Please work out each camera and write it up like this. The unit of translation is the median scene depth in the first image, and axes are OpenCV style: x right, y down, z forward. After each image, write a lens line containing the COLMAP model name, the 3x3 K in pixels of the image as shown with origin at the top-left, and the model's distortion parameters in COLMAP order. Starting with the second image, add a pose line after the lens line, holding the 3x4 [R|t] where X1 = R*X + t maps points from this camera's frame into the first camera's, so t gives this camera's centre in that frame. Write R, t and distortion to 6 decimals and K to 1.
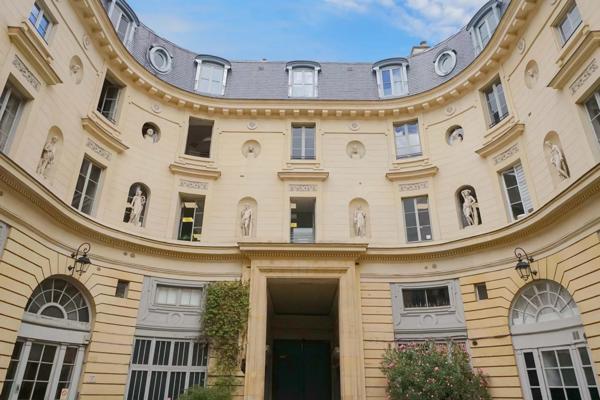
lens RADIAL K [[418.1, 0, 298.8], [0, 418.1, 200.4], [0, 0, 1]] dist [-0.002531, -0.001521]
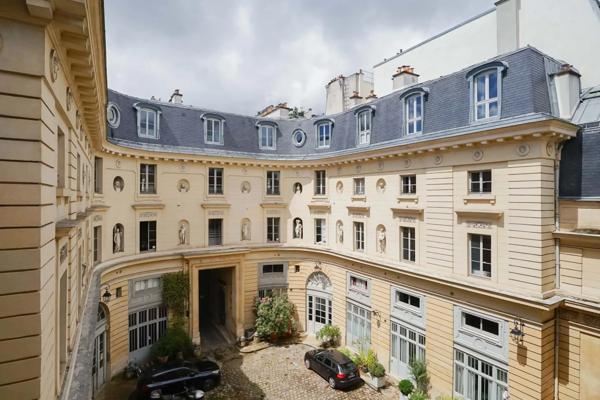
lens RADIAL K [[314.4, 0, 299.5], [0, 314.4, 199.0], [0, 0, 1]] dist [-0.020224, -0.000044]
pose [[0.855270, -0.005359, 0.518154, -0.423878], [-0.212655, 0.908232, 0.360405, -0.720421], [-0.472536, -0.418432, 0.775645, -0.175938]]
